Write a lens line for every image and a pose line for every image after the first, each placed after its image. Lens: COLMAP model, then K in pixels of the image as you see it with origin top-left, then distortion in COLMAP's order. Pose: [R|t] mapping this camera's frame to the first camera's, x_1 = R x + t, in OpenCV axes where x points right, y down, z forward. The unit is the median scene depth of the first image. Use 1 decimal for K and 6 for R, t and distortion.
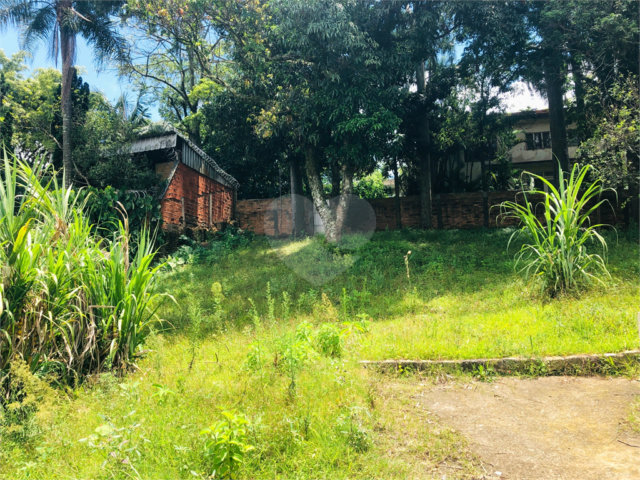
lens RADIAL K [[567.6, 0, 292.2], [0, 567.6, 246.4], [0, 0, 1]] dist [0.001531, -0.012160]
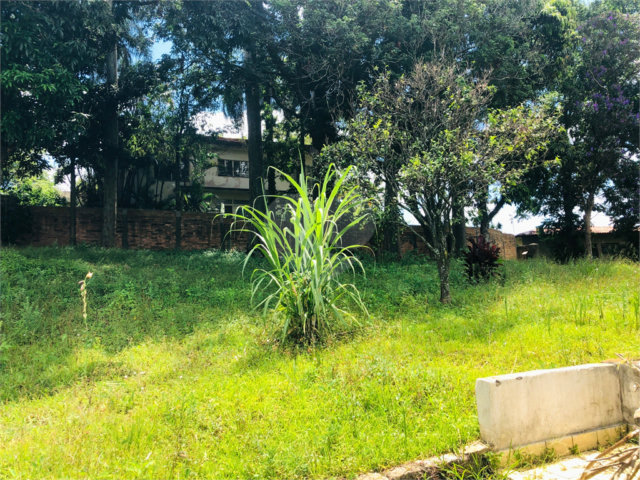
lens RADIAL K [[501.1, 0, 311.0], [0, 501.1, 239.9], [0, 0, 1]] dist [-0.009017, -0.001125]
pose [[0.805299, 0.069243, 0.588811, 0.063137], [-0.028991, 0.996567, -0.077544, 0.005740], [-0.592159, 0.045376, 0.804543, 0.336217]]
